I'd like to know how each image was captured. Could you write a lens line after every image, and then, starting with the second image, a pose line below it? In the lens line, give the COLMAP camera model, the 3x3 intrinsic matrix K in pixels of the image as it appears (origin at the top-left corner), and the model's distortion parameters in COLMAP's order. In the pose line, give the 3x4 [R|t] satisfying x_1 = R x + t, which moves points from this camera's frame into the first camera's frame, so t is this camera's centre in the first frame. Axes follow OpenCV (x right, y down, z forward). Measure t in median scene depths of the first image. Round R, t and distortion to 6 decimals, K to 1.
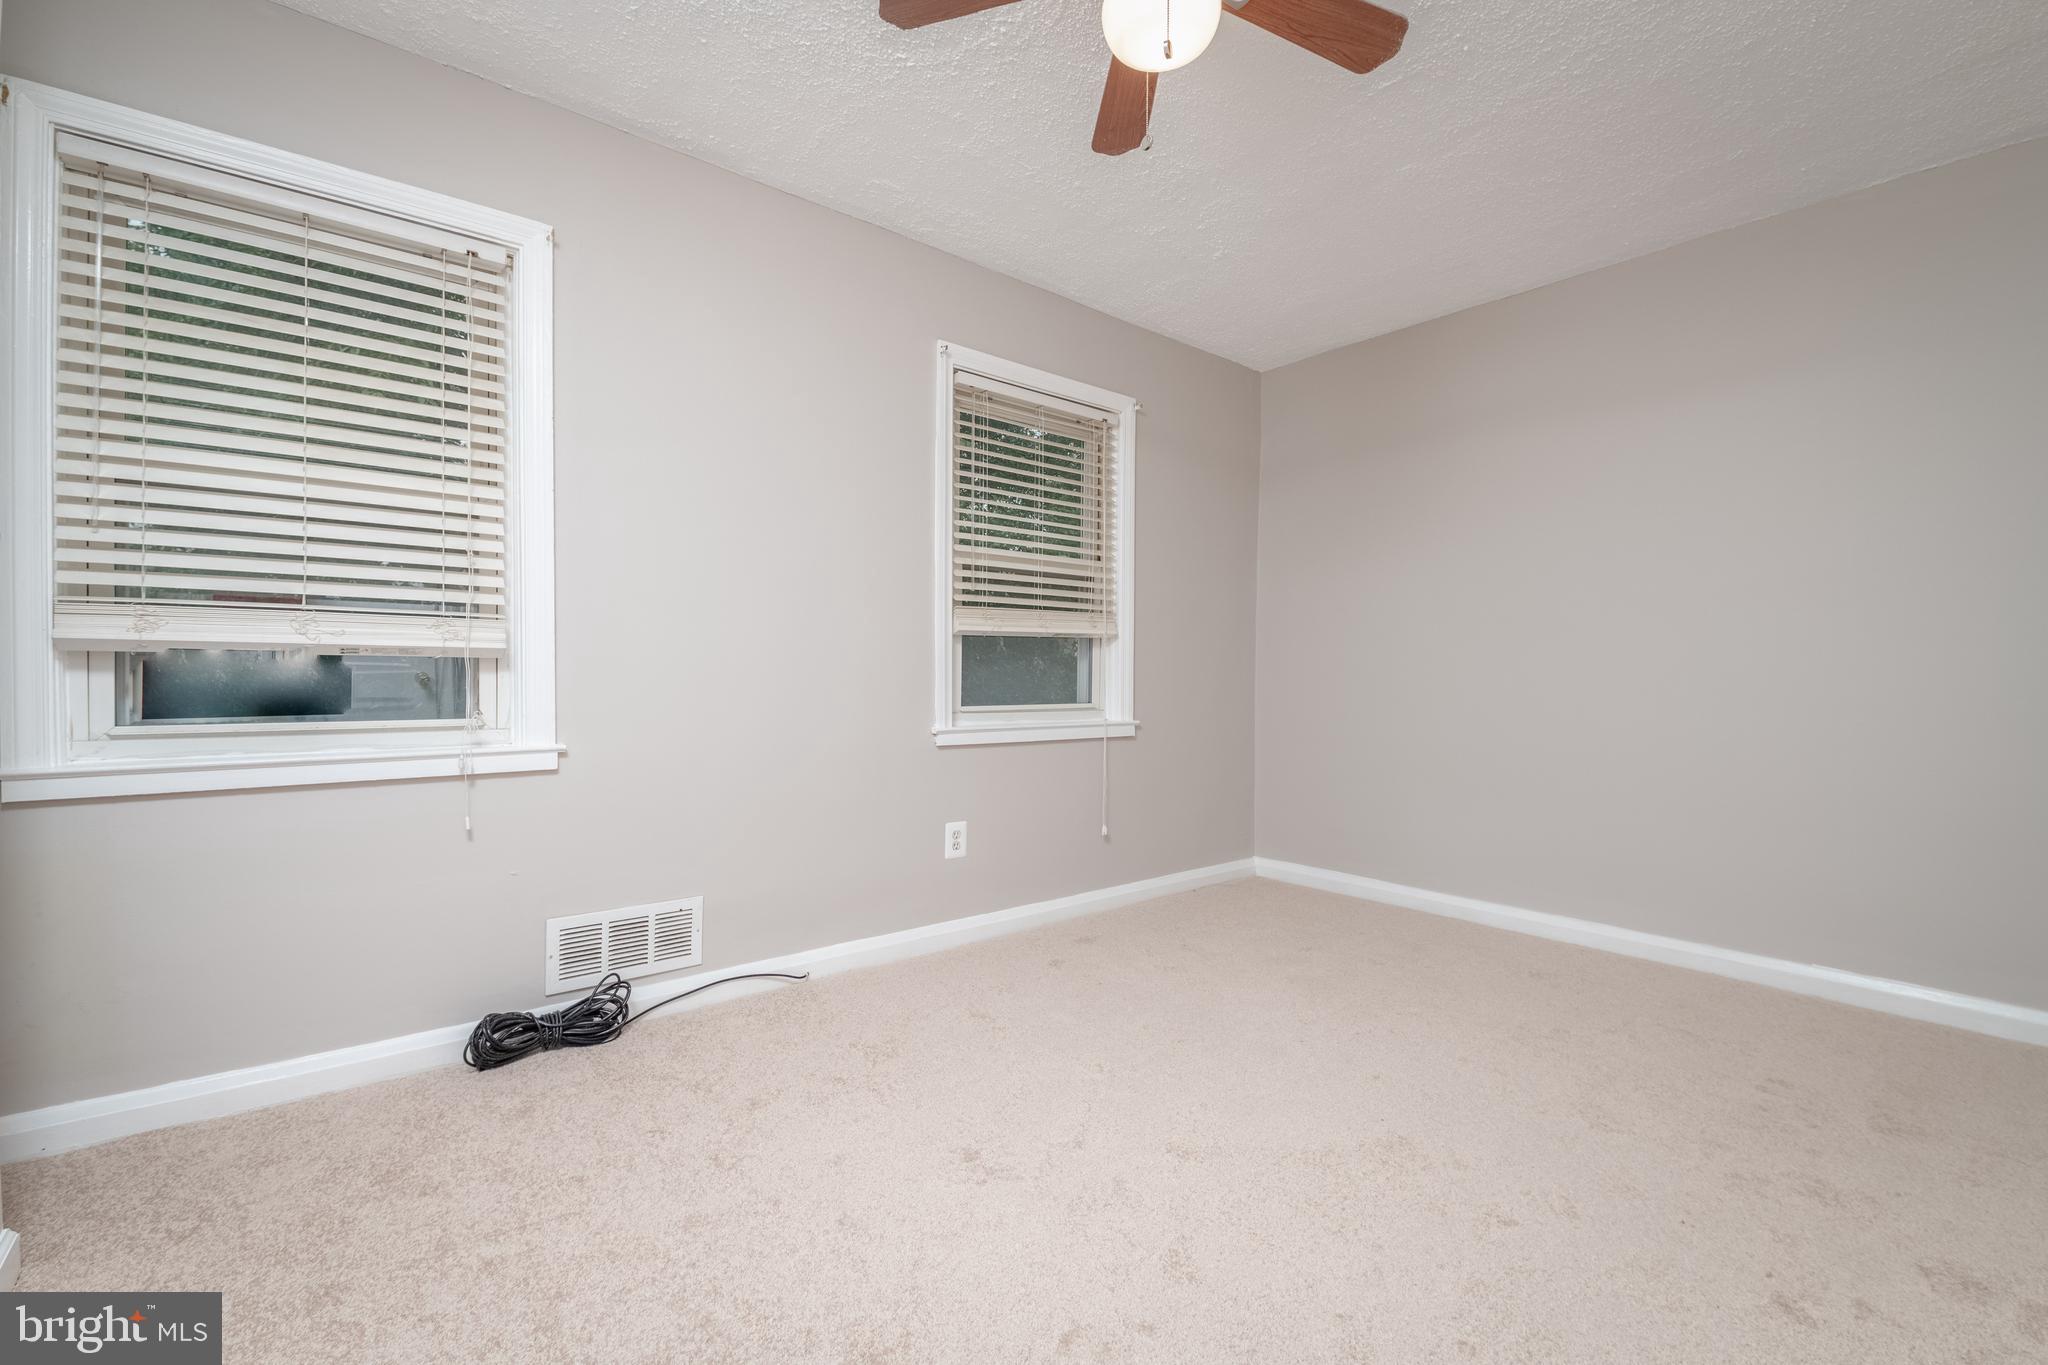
lens RADIAL K [[852.1, 0, 1042.6], [0, 852.1, 677.5], [0, 0, 1]] dist [-0.000982, -0.011675]
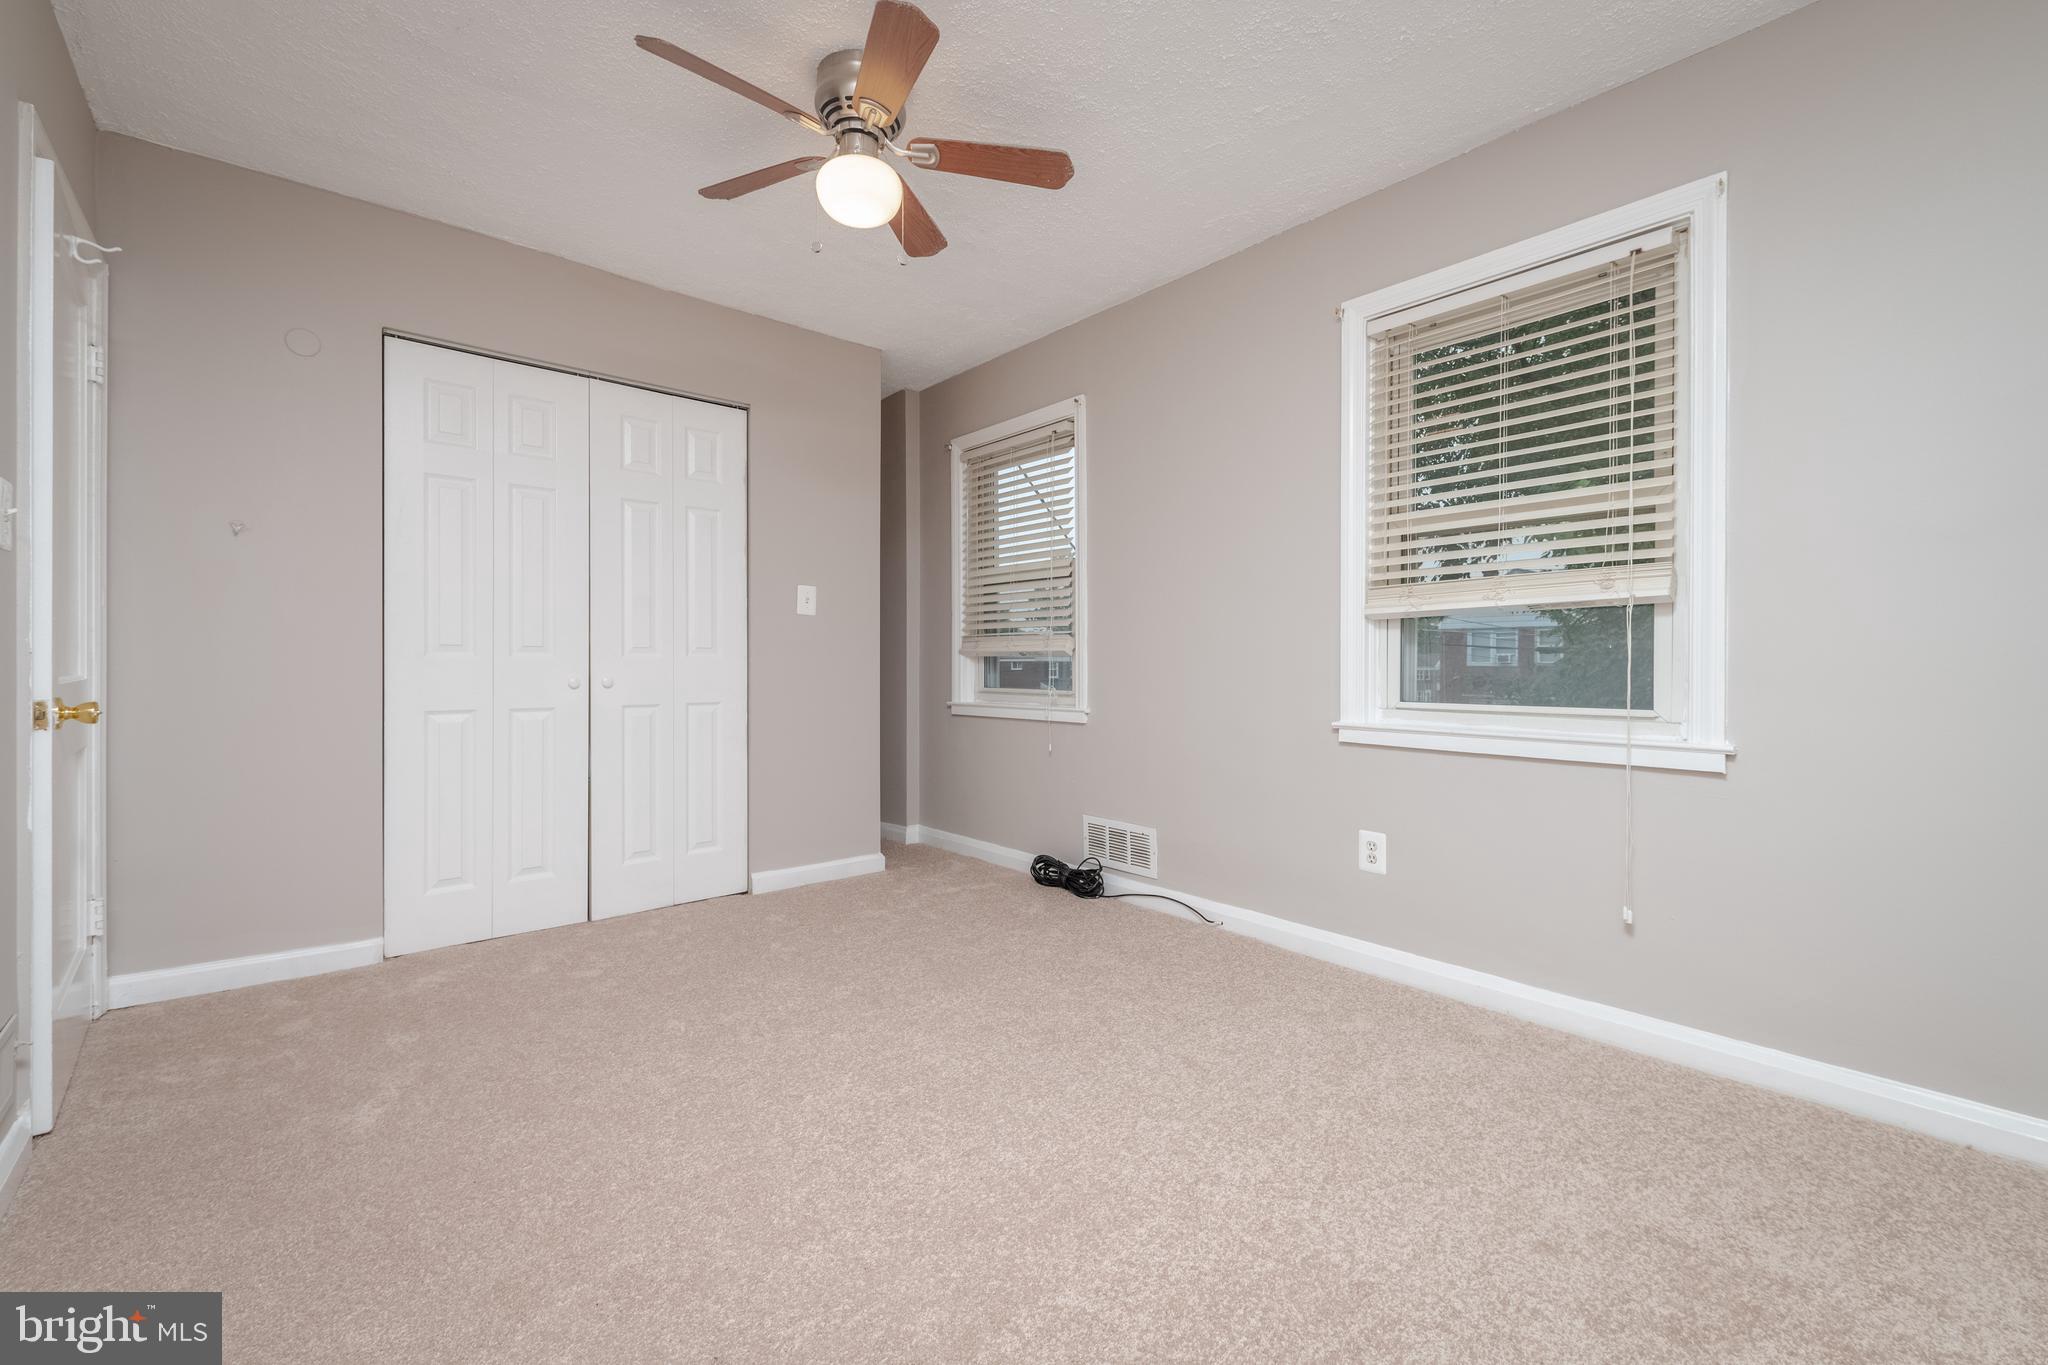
lens RADIAL K [[852.1, 0, 1042.6], [0, 852.1, 677.5], [0, 0, 1]] dist [-0.000982, -0.011675]
pose [[0.026101, 0.009728, -0.999612, 0.774747], [-0.004104, 0.999945, 0.009624, 0.002746], [0.999651, 0.003851, 0.026140, 0.638851]]
